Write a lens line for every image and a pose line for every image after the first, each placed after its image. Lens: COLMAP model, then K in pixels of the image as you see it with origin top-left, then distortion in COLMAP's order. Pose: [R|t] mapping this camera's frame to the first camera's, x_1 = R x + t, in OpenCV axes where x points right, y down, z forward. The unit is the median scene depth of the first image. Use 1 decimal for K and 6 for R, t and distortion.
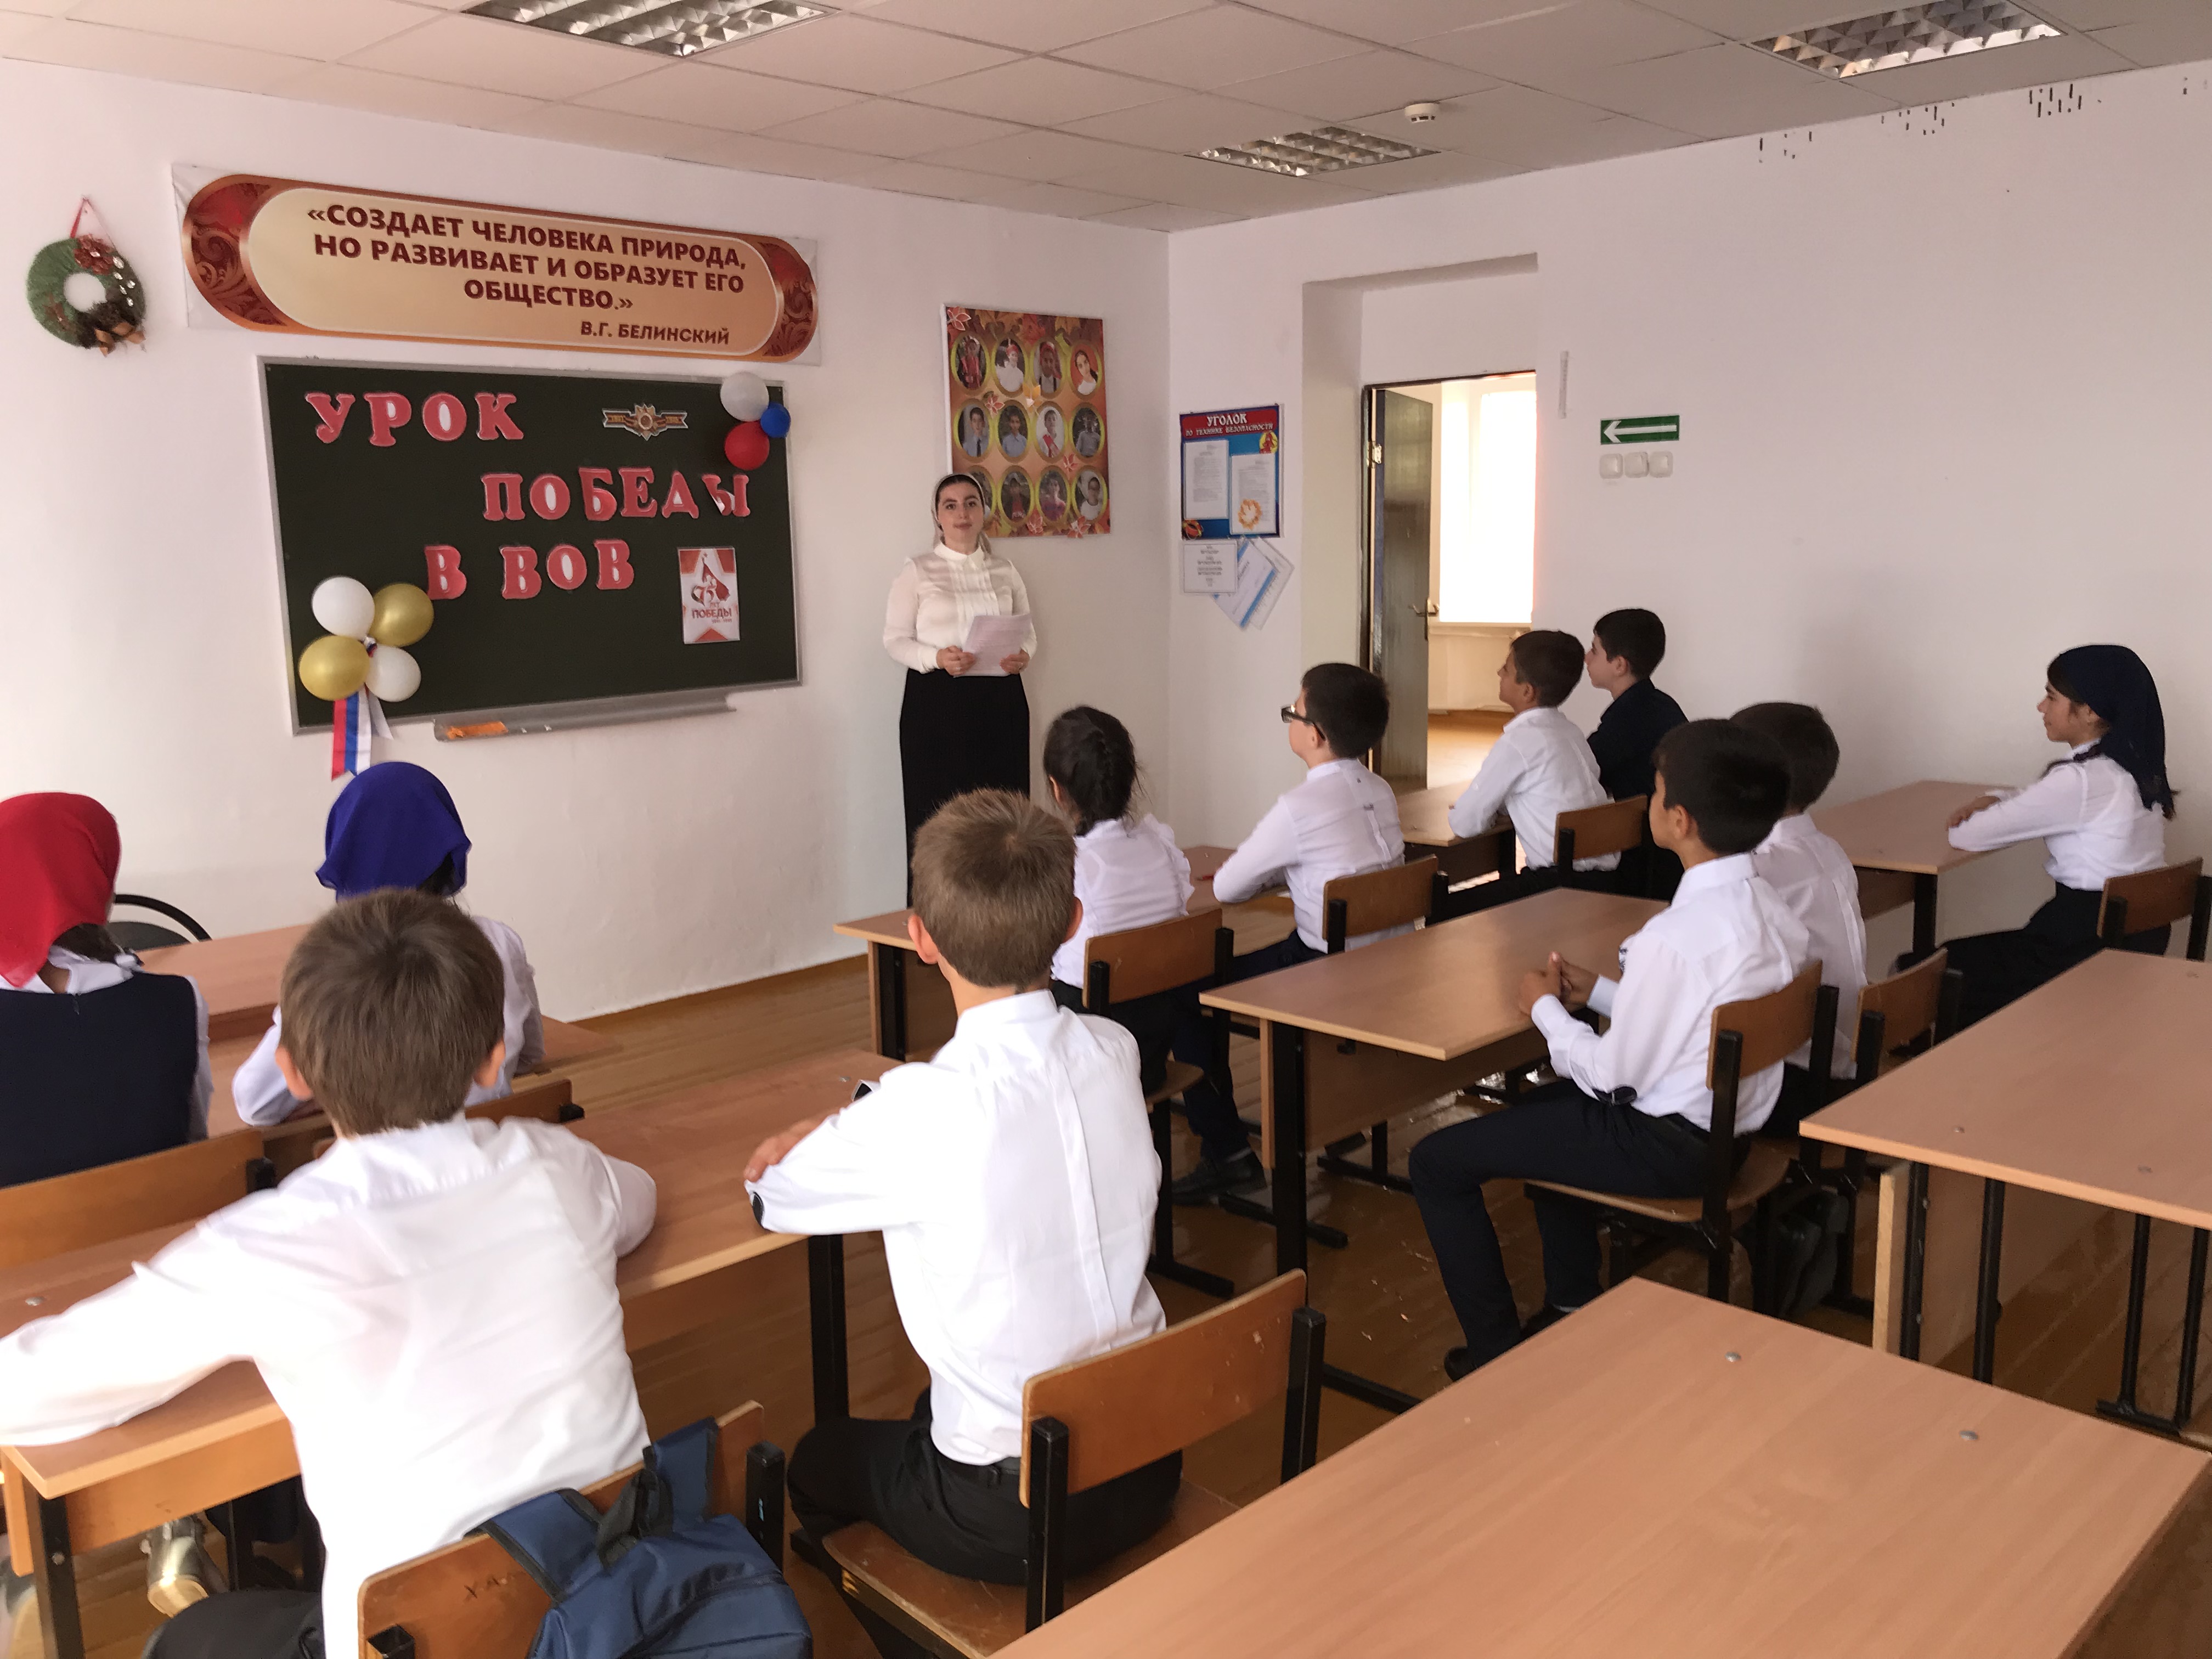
lens RADIAL K [[1844.4, 0, 1106.4], [0, 1844.4, 831.2], [0, 0, 1]] dist [0.012984, 0.011730]
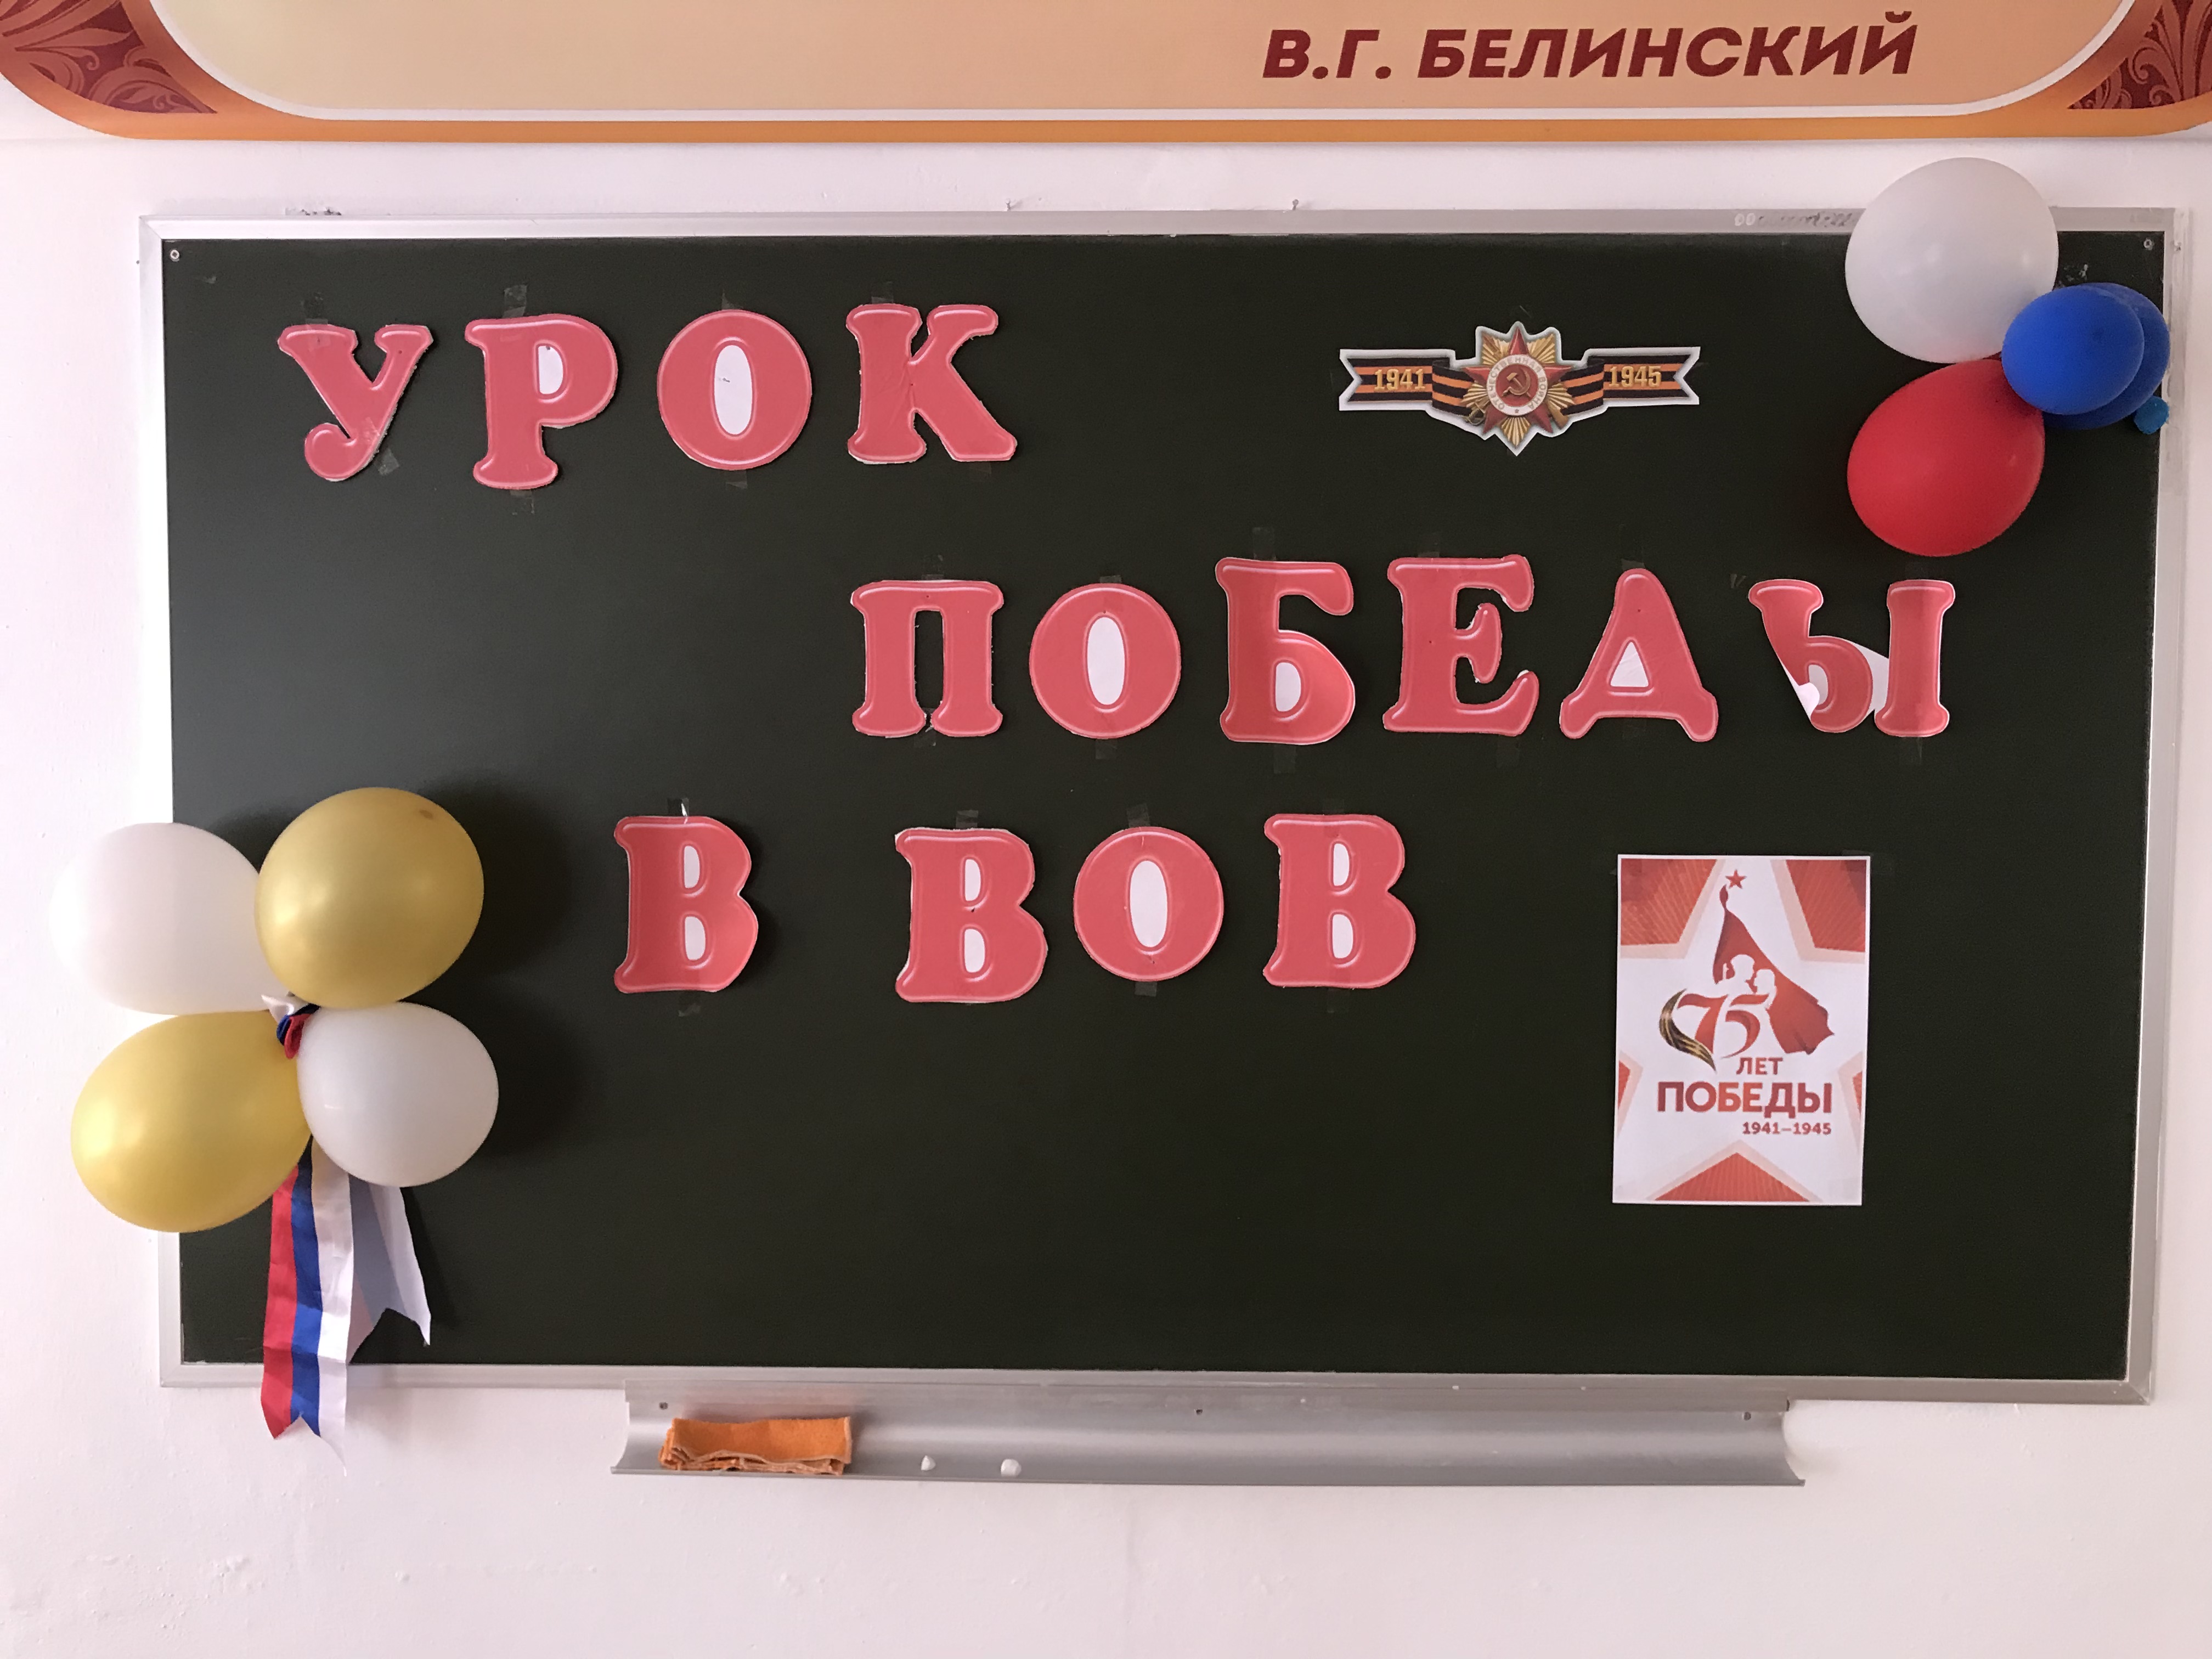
lens RADIAL K [[1844.4, 0, 1113.9], [0, 1844.4, 823.6], [0, 0, 1]] dist [0.012984, 0.011730]
pose [[0.680467, 0.061740, -0.730174, -0.089153], [-0.139444, 0.989146, -0.046314, -0.139221], [0.719389, 0.133334, 0.681690, 0.788808]]
